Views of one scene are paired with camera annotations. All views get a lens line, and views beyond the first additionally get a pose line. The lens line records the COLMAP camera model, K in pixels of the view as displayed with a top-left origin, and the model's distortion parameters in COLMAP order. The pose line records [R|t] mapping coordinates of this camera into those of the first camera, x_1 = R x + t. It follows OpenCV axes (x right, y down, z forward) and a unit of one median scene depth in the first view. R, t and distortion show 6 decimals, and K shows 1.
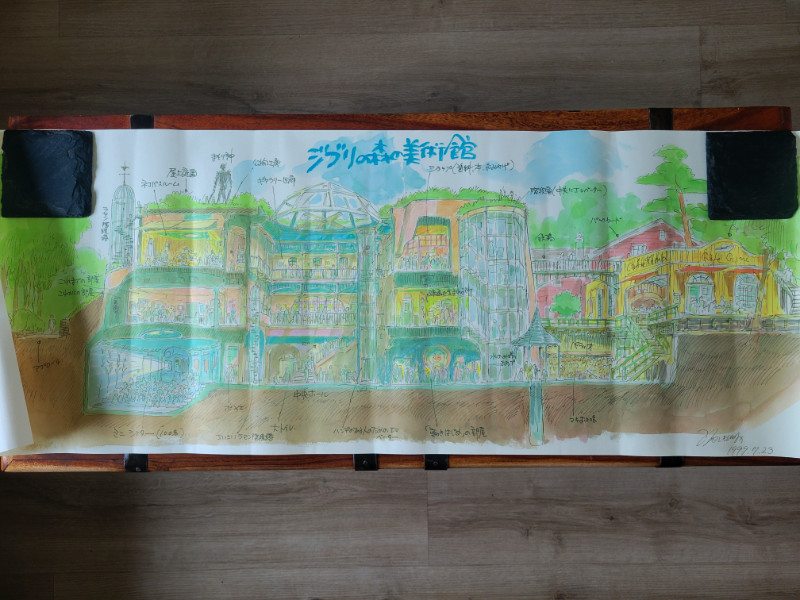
lens RADIAL K [[605.2, 0, 395.5], [0, 605.2, 298.1], [0, 0, 1]] dist [0.000875, -0.003631]
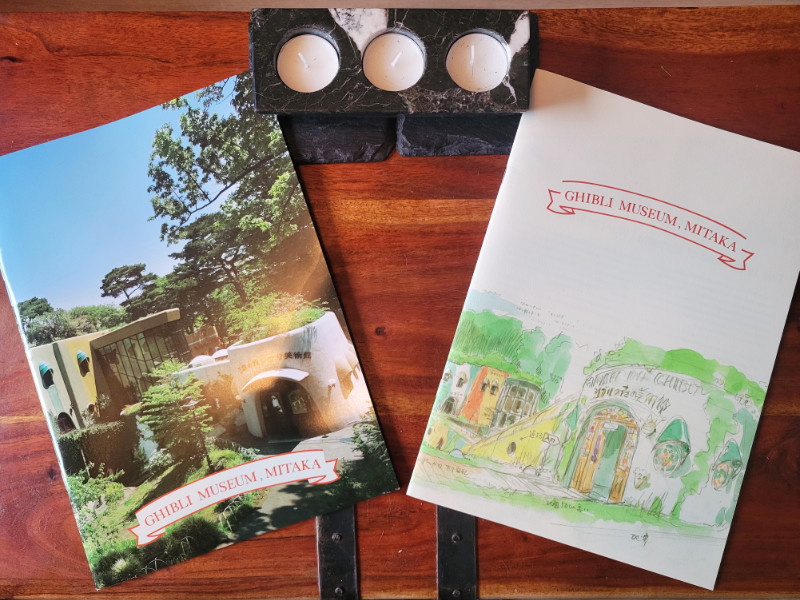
lens RADIAL K [[605.2, 0, 402.8], [0, 605.2, 300.8], [0, 0, 1]] dist [0.000875, -0.003631]
pose [[0.999972, 0.005179, 0.005432, 0.005635], [-0.005215, 0.999964, 0.006750, -0.012043], [-0.005397, -0.006779, 0.999962, 0.262611]]
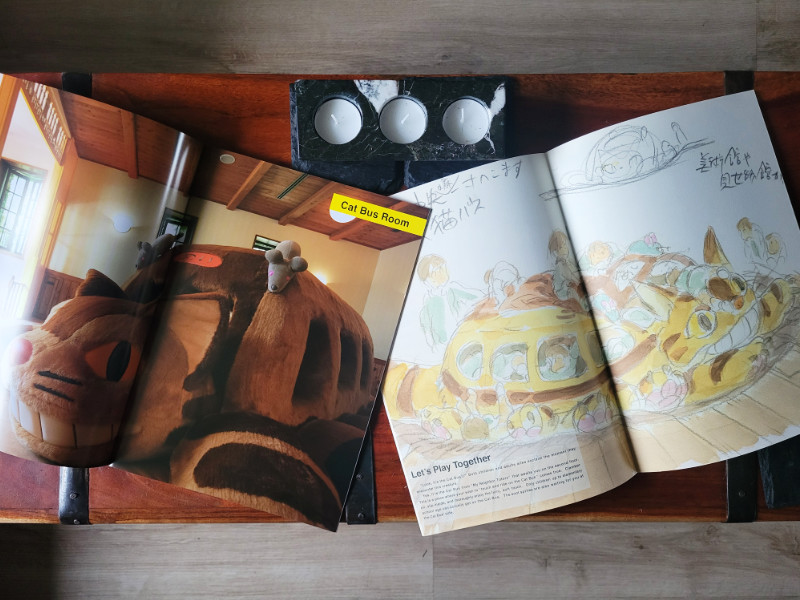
lens RADIAL K [[605.2, 0, 402.8], [0, 605.2, 301.5], [0, 0, 1]] dist [0.000875, -0.003631]
pose [[0.999906, 0.007017, 0.011771, -0.003476], [-0.007546, 0.998935, 0.045529, -0.031656], [-0.011439, -0.045613, 0.998894, 0.137345]]
